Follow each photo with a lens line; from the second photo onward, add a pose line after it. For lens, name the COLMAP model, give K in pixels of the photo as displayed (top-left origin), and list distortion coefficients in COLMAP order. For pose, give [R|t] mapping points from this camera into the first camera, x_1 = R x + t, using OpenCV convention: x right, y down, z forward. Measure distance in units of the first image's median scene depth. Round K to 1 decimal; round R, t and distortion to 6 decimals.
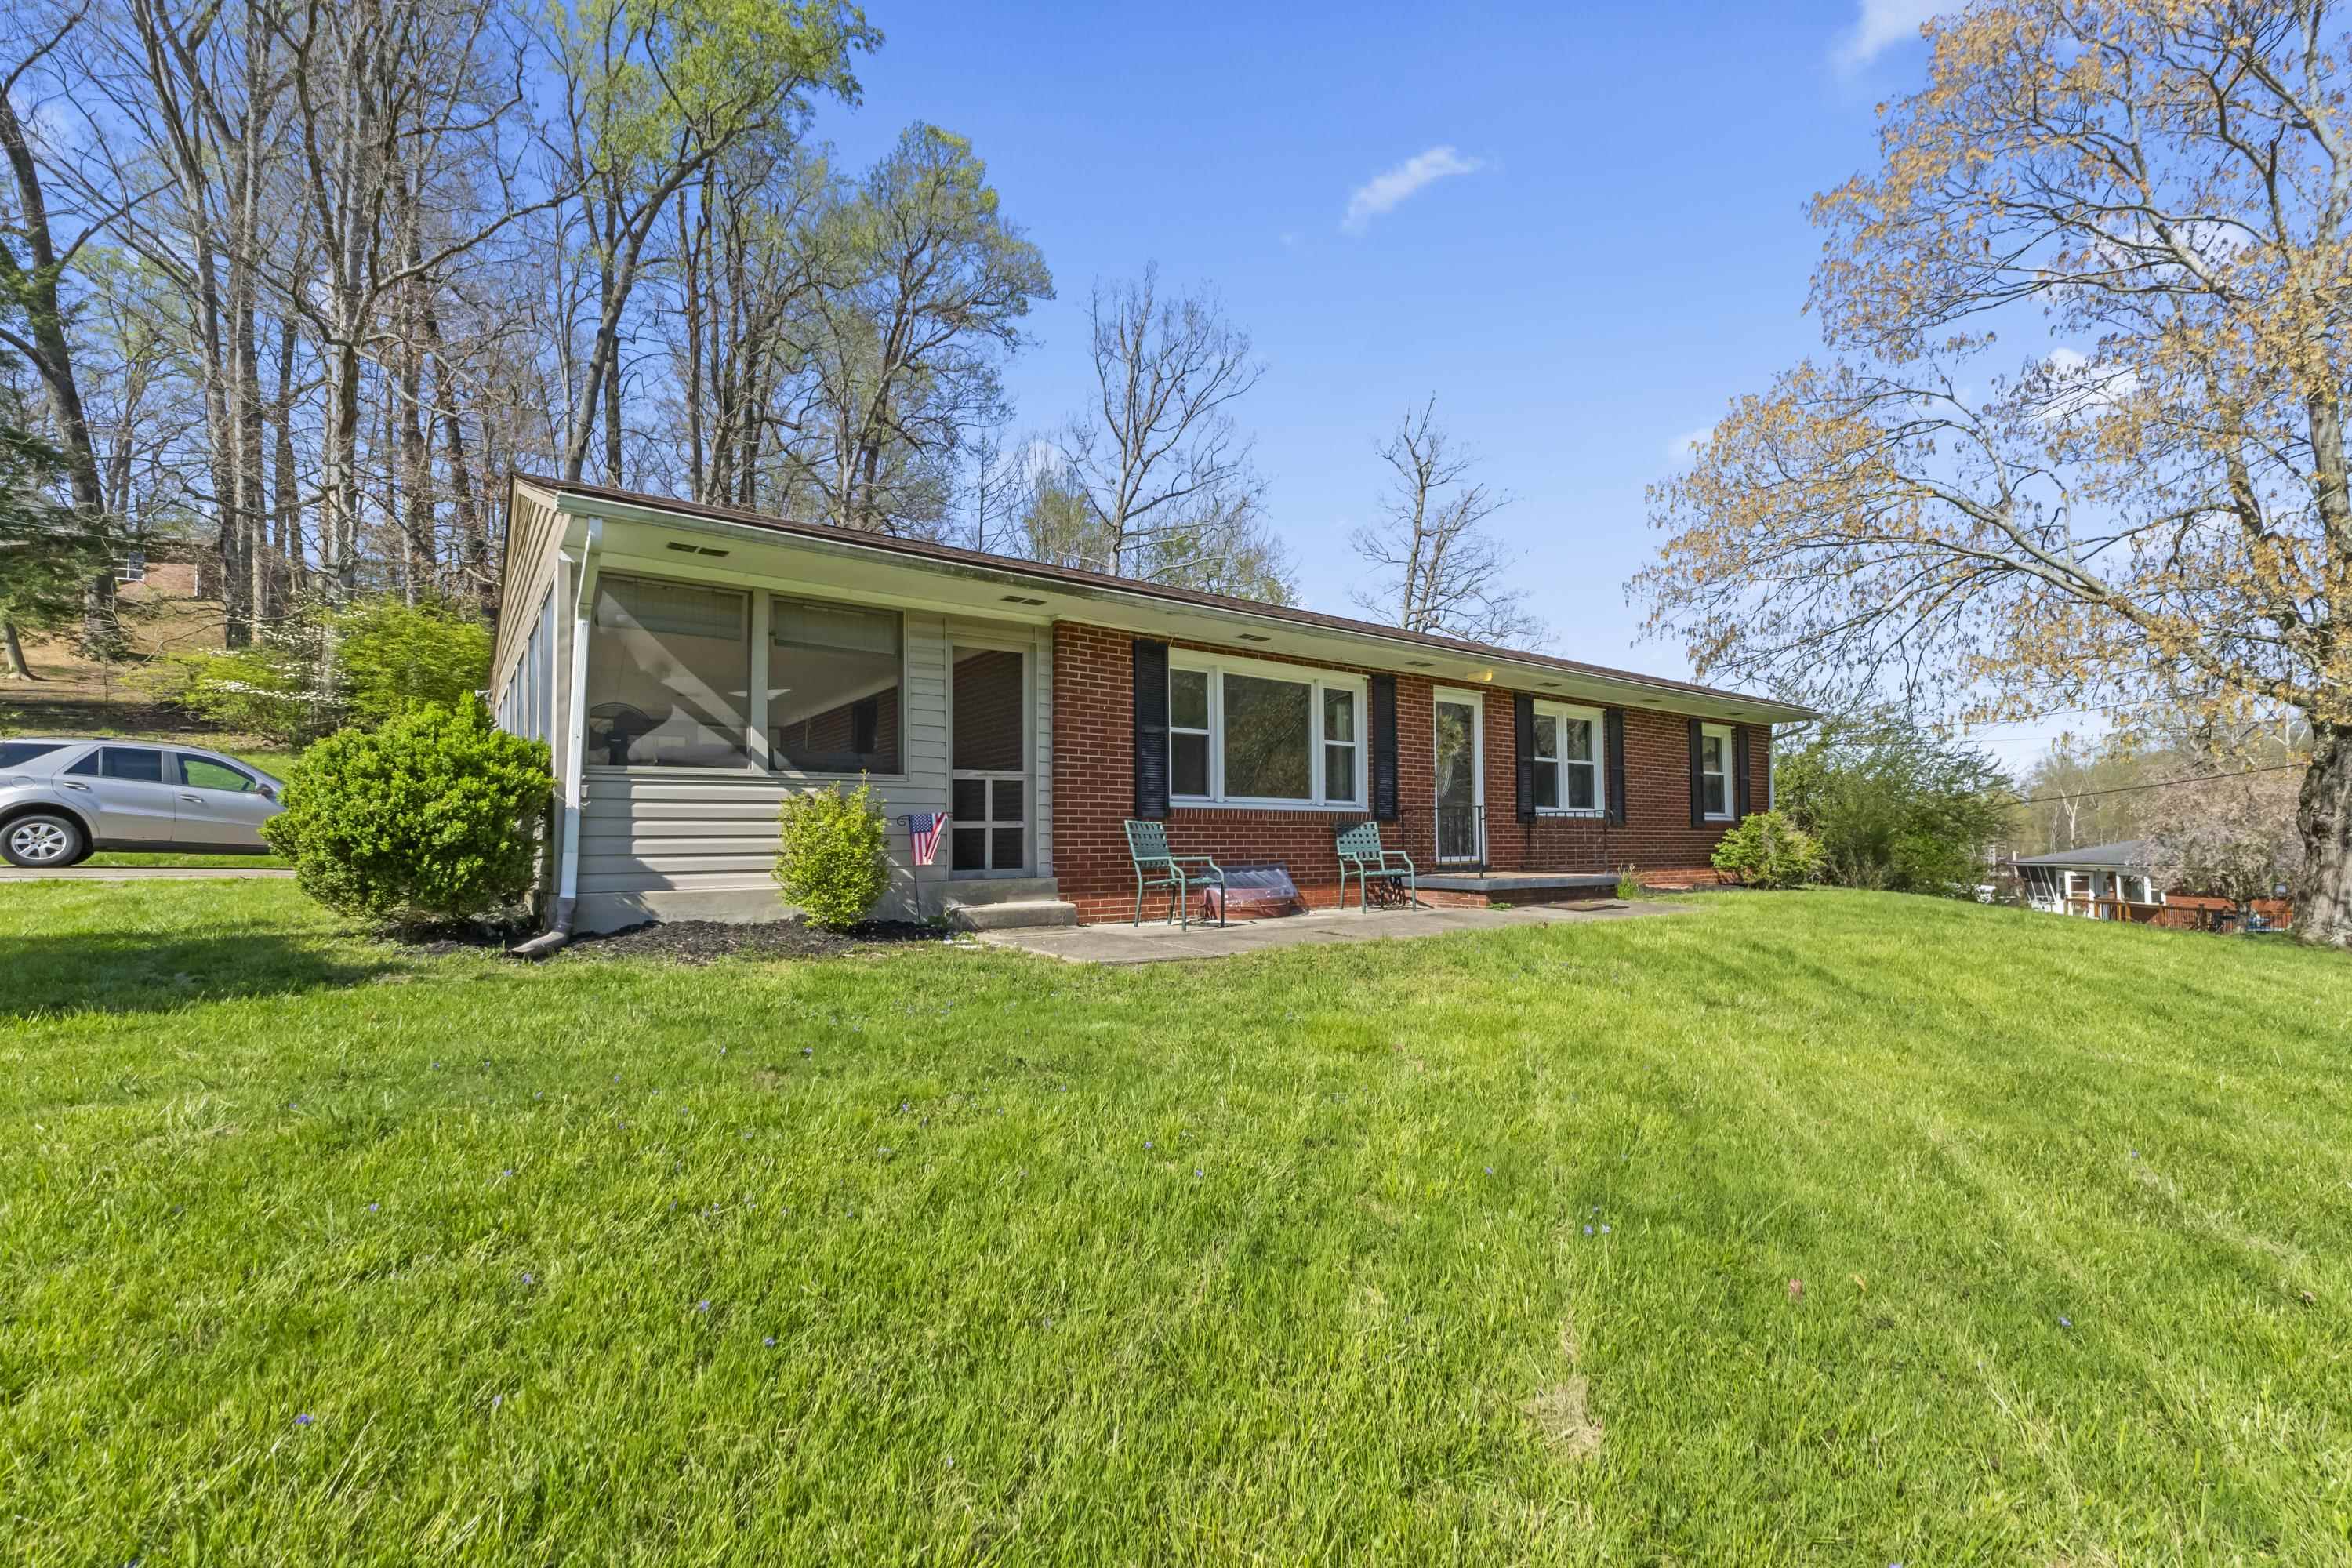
lens RADIAL K [[968.1, 0, 1164.3], [0, 968.1, 829.9], [0, 0, 1]] dist [0.001304, -0.001017]
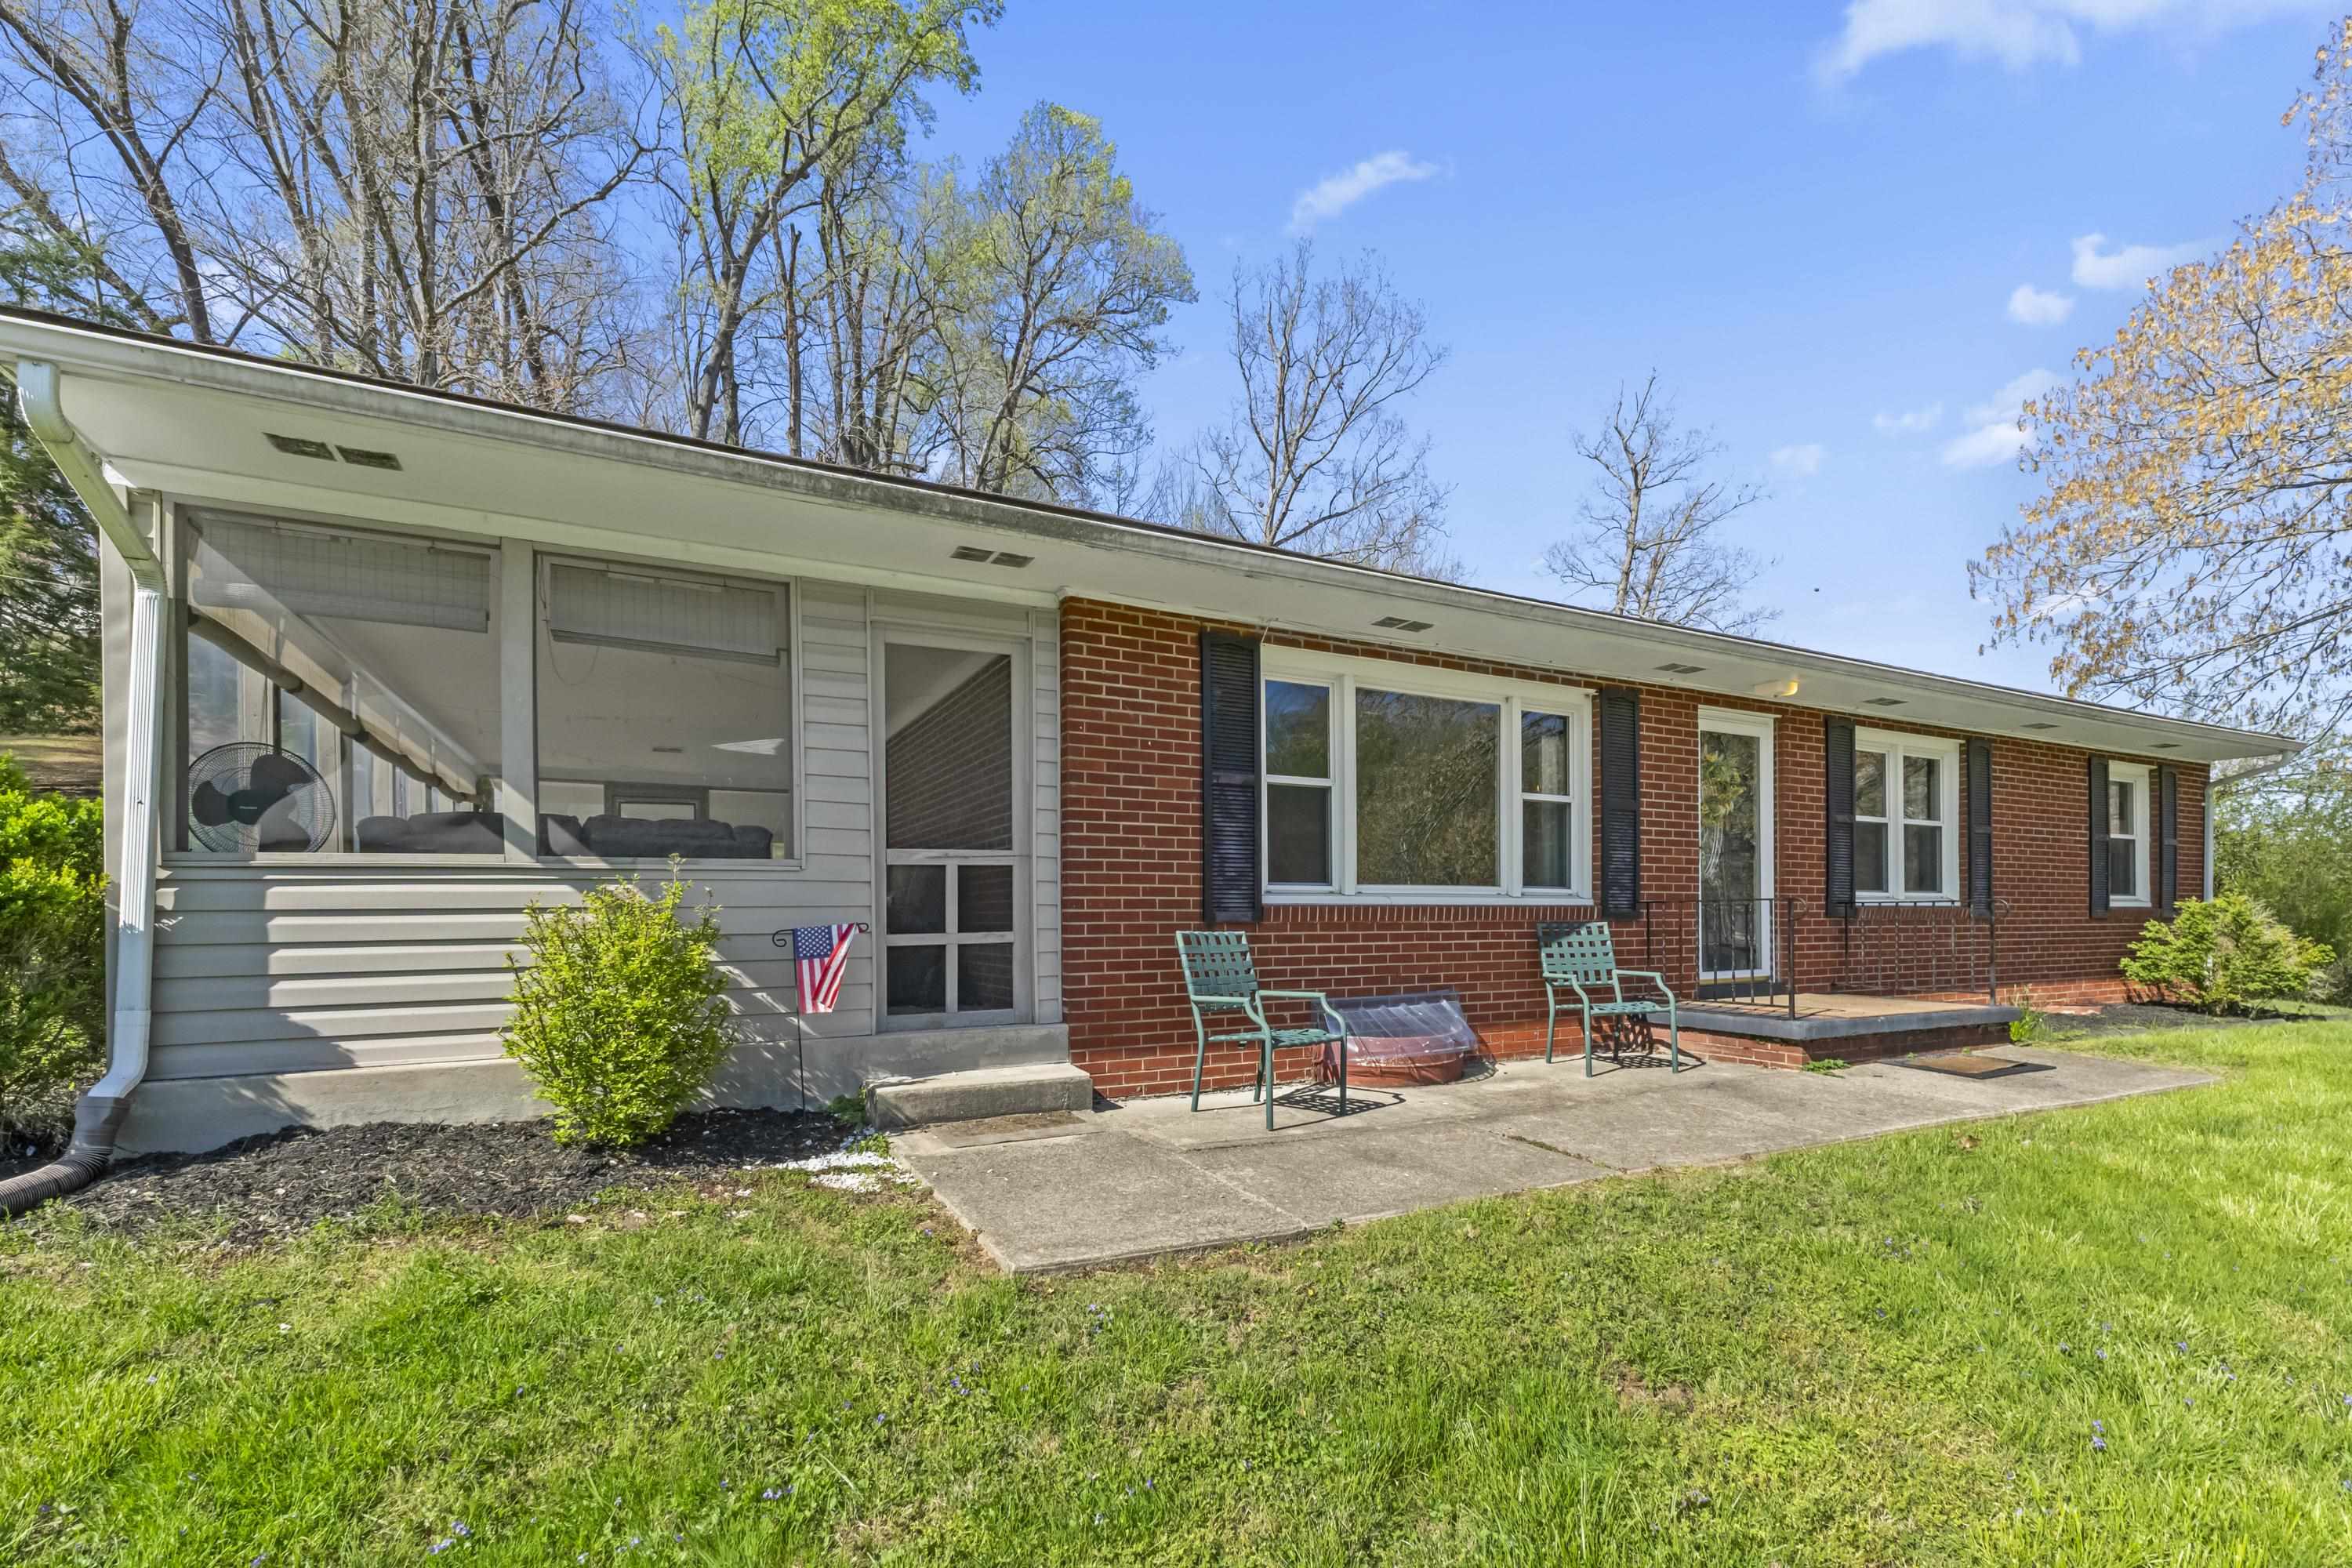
lens RADIAL K [[1022.8, 0, 1178.7], [0, 1022.8, 929.7], [0, 0, 1]] dist [-0.000203, -0.001583]
pose [[0.989079, 0.002353, -0.147370, 0.038765], [0.001937, 0.999579, 0.028958, -0.021128], [0.147376, -0.028927, 0.988658, 0.277698]]
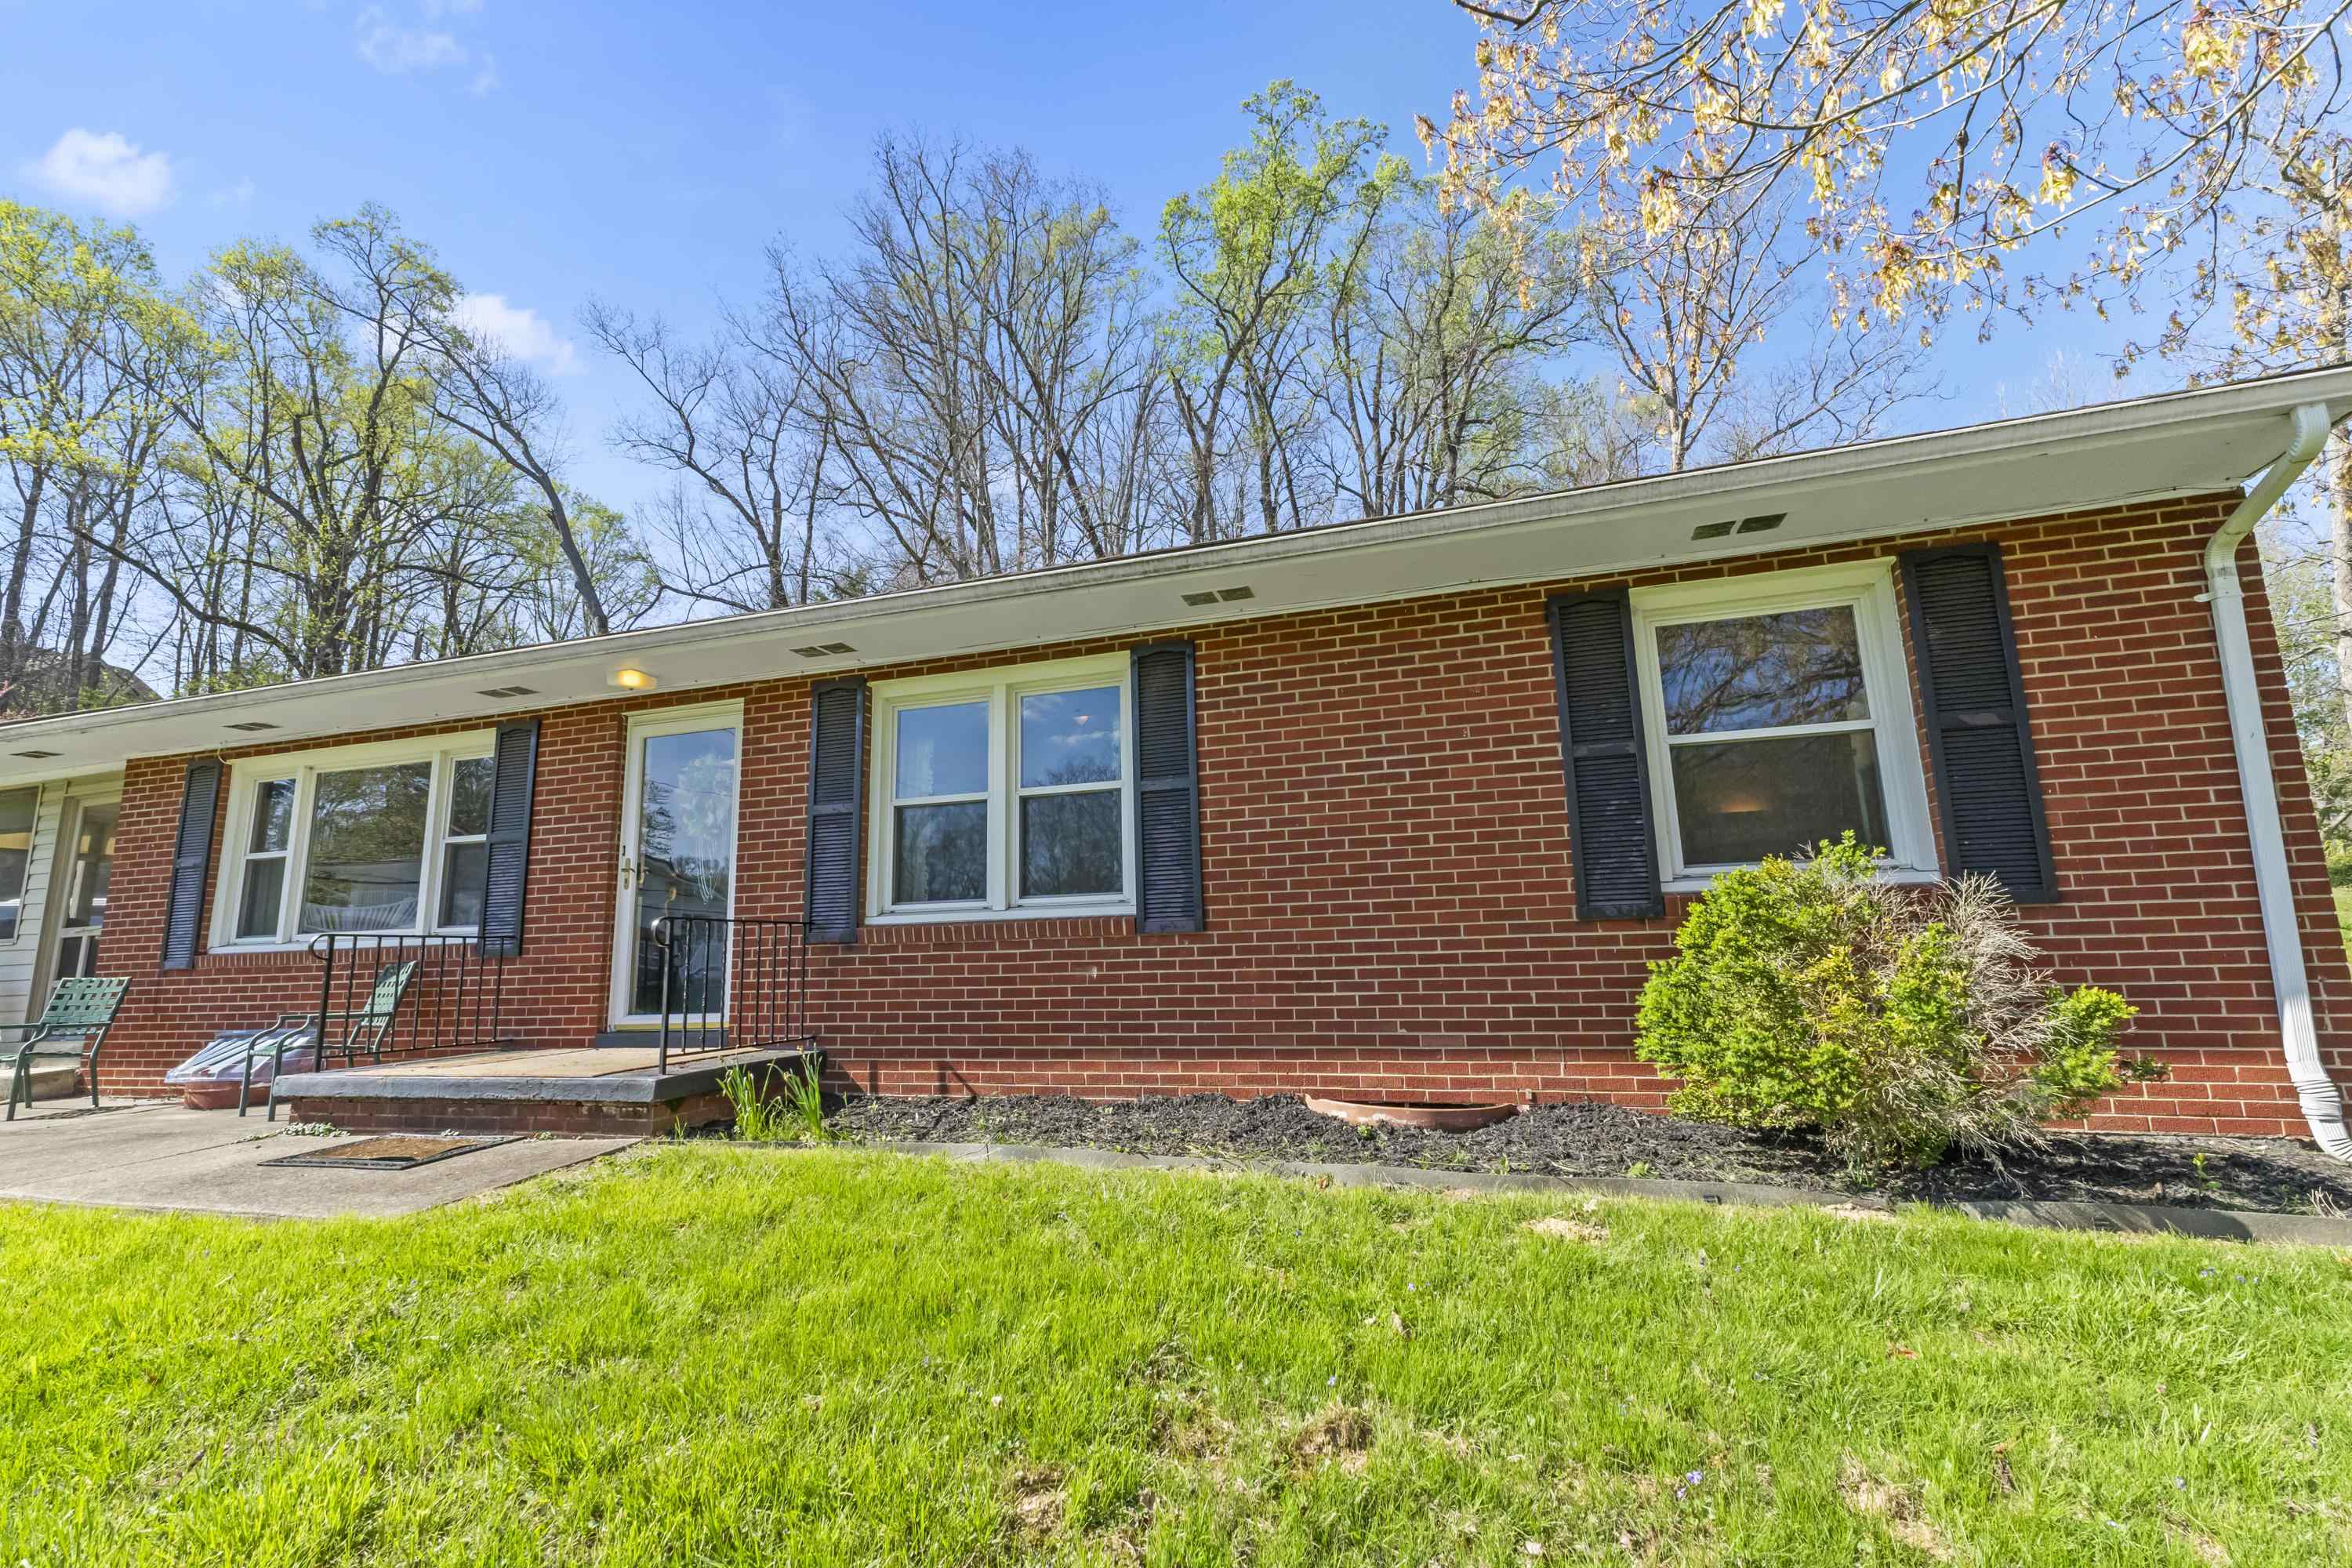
lens RADIAL K [[968.1, 0, 1174.9], [0, 968.1, 783.1], [0, 0, 1]] dist [0.001304, -0.001017]
pose [[0.618918, -0.134722, -0.773815, 0.925619], [0.047871, 0.989819, -0.134040, -0.014085], [0.783995, 0.045917, 0.619066, 0.899940]]
